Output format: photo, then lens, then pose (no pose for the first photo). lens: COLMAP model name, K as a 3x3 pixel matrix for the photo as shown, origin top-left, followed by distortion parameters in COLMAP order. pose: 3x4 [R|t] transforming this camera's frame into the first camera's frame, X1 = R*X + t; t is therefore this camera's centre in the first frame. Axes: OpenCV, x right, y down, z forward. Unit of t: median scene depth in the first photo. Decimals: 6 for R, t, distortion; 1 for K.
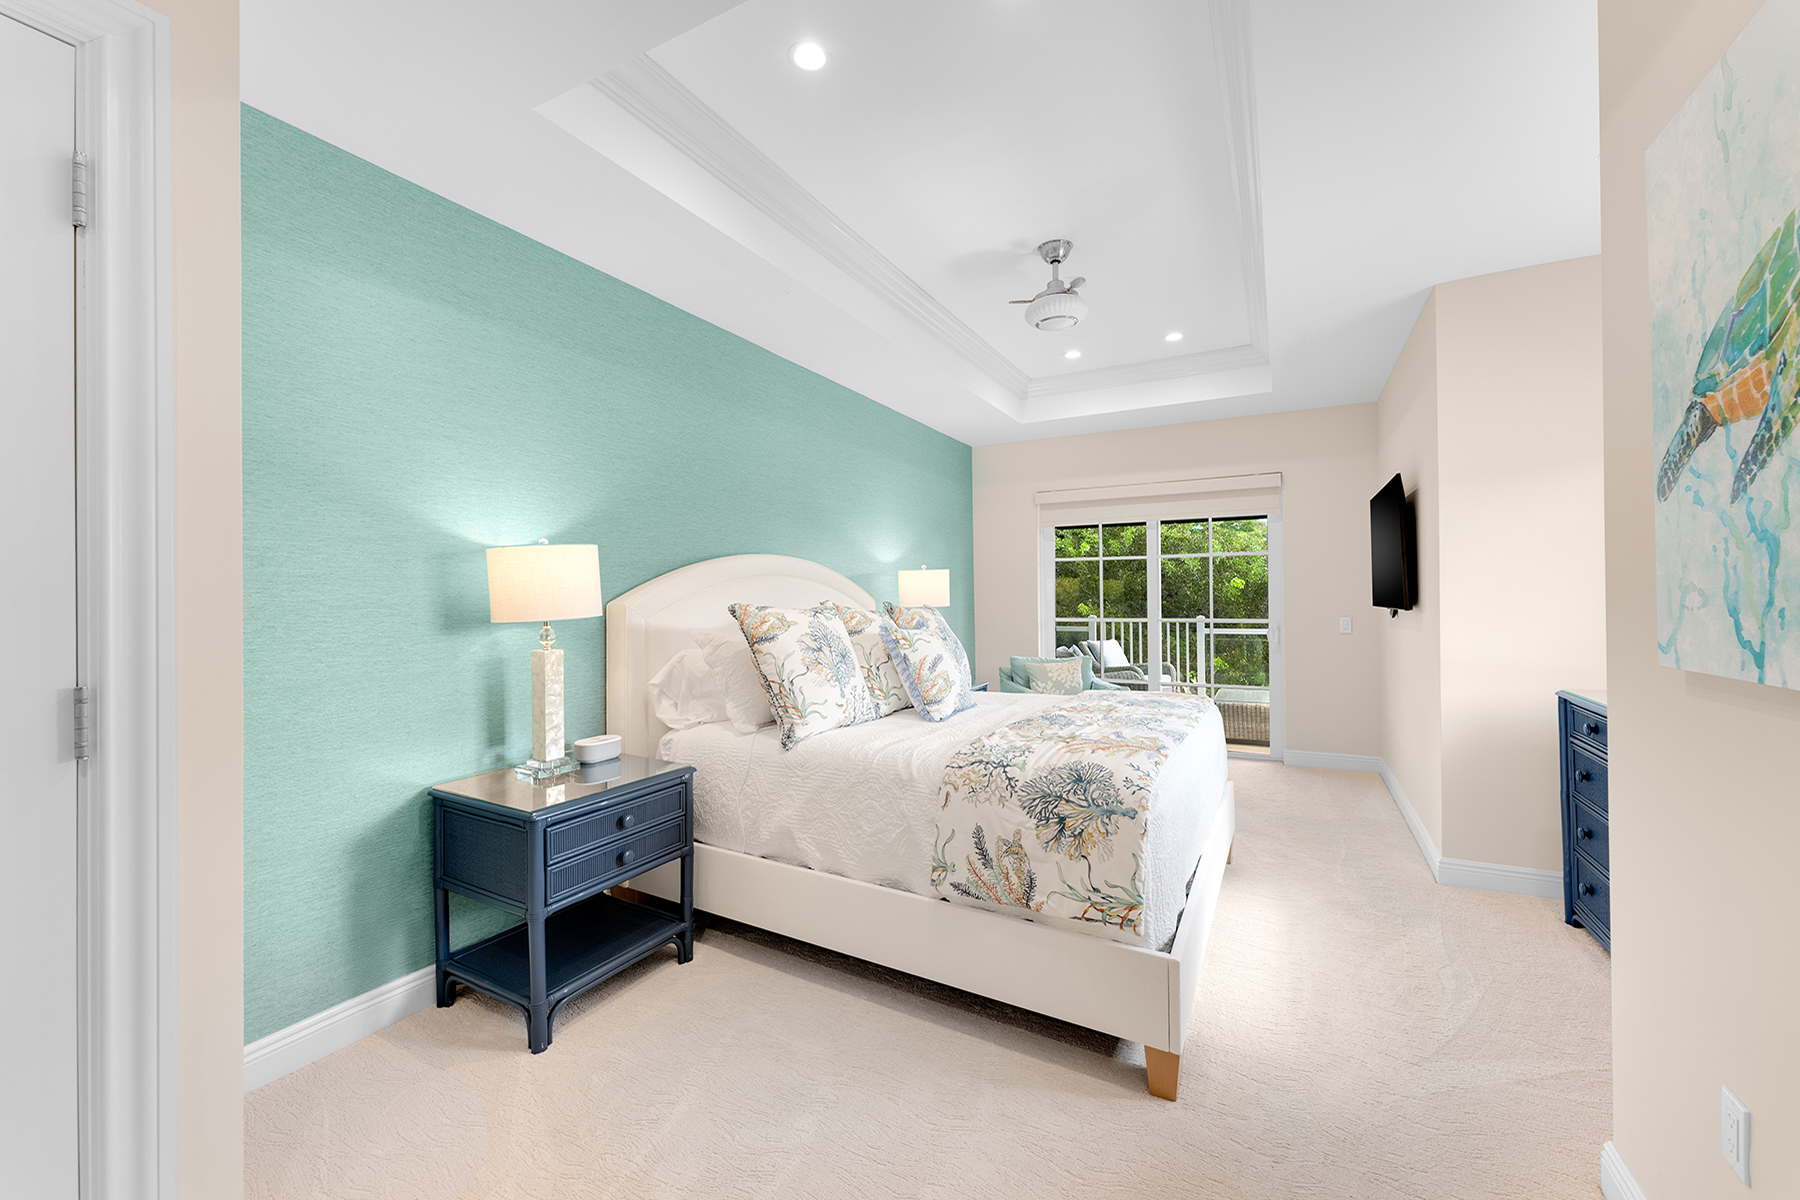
lens RADIAL K [[723.9, 0, 880.4], [0, 723.9, 590.8], [0, 0, 1]] dist [0.000114, -0.000368]
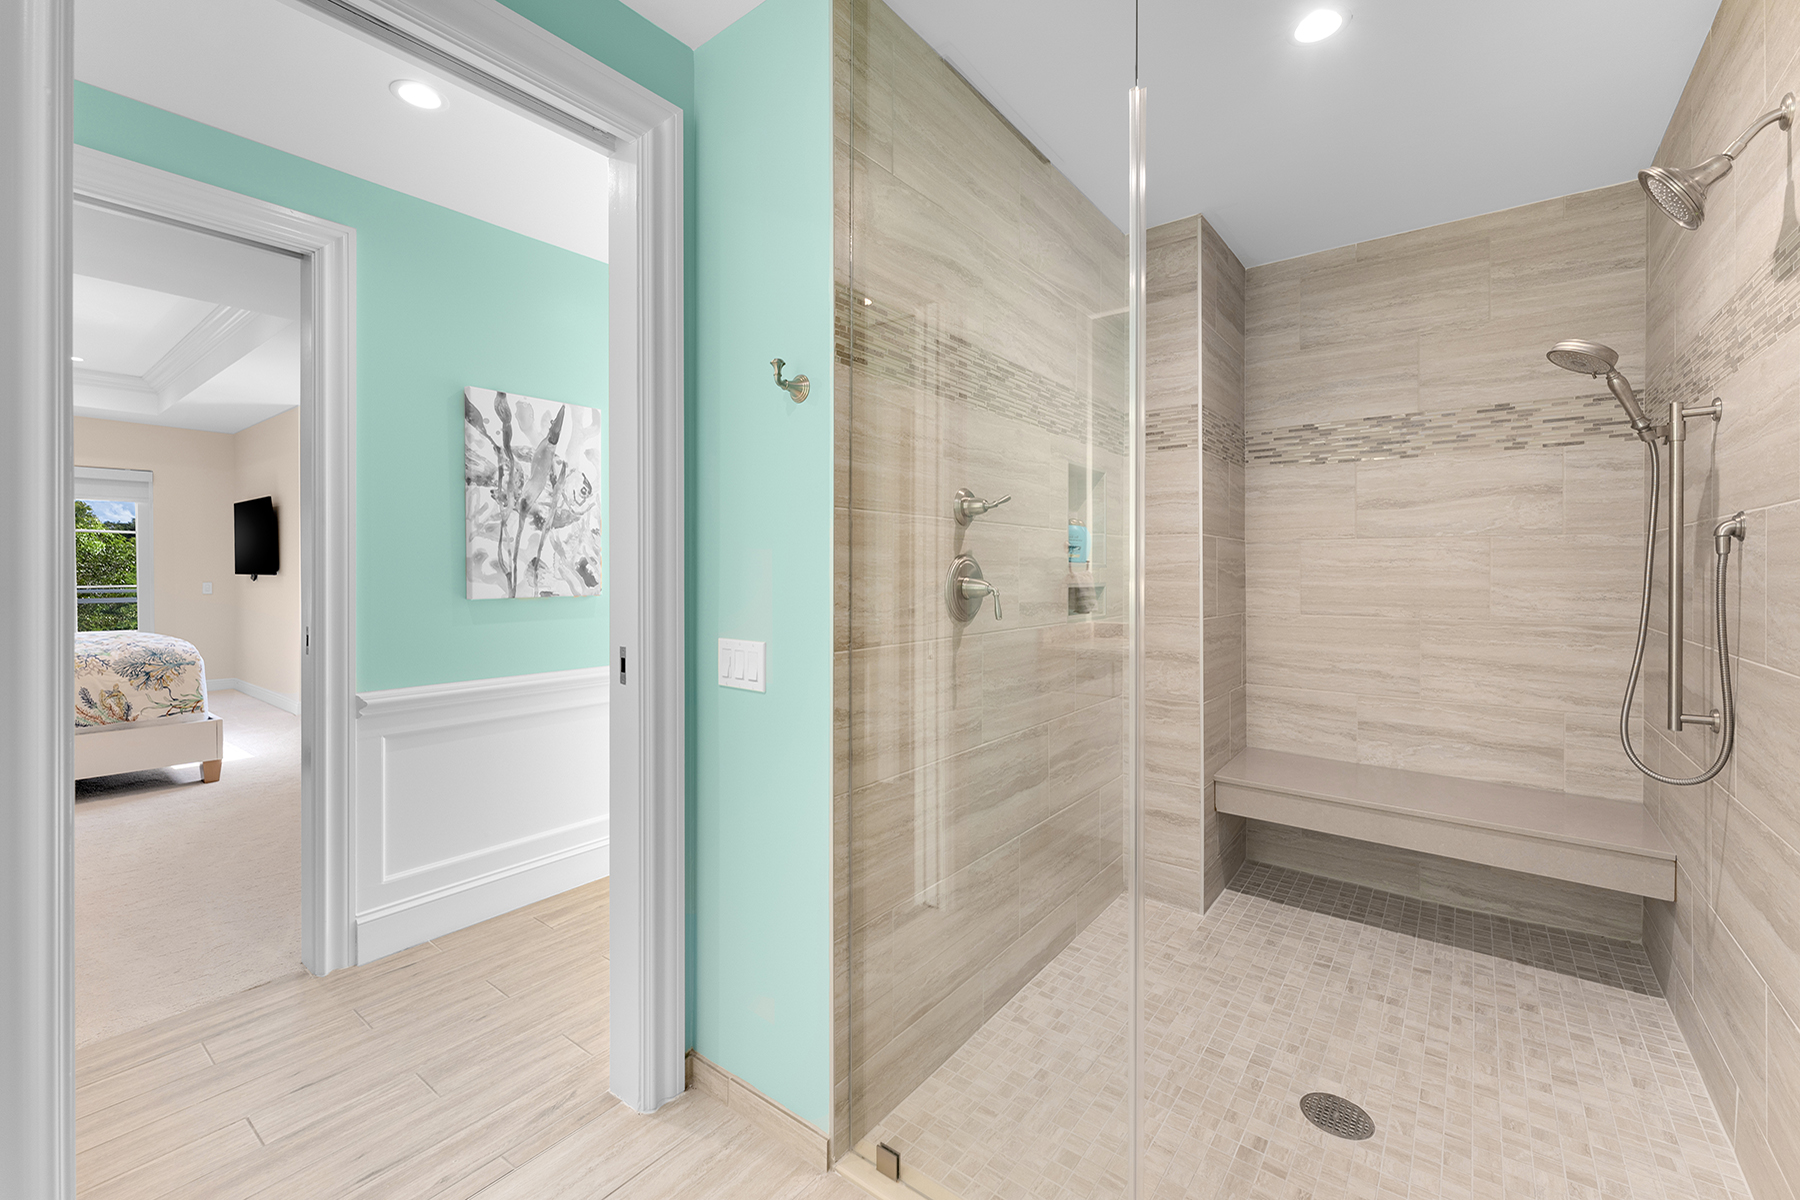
lens RADIAL K [[741.6, 0, 916.7], [0, 741.6, 572.8], [0, 0, 1]] dist [0.001102, 0.000836]
pose [[0.128595, 0.002465, 0.991694, -1.368076], [-0.009729, 0.999952, -0.001224, 0.013379], [-0.991650, -0.009491, 0.128612, -1.248620]]
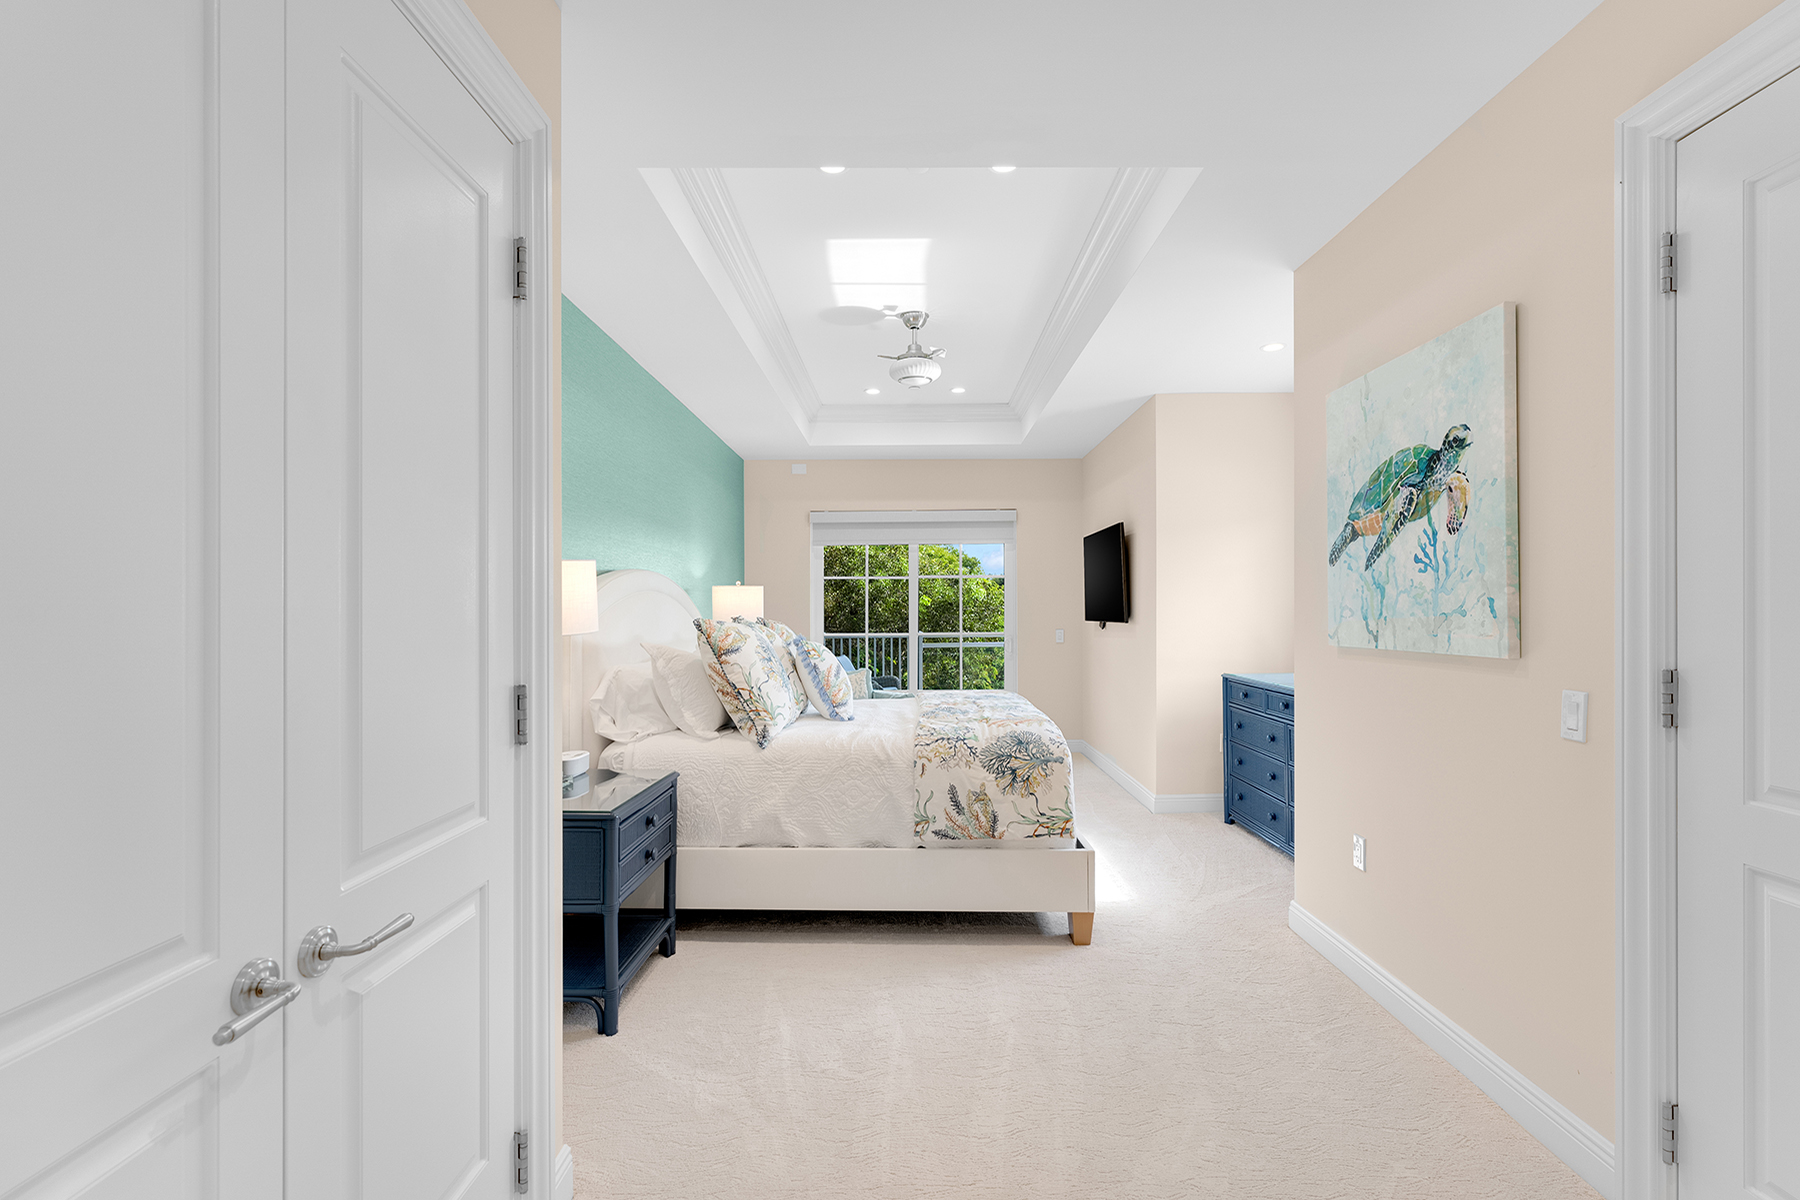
lens RADIAL K [[841.1, 0, 914.4], [0, 841.1, 611.7], [0, 0, 1]] dist [0.005796, 0.000385]
pose [[0.865839, 0.001665, 0.500319, -0.648931], [-0.004172, 0.999984, 0.003893, 0.001827], [-0.500304, -0.005458, 0.865832, -0.277399]]
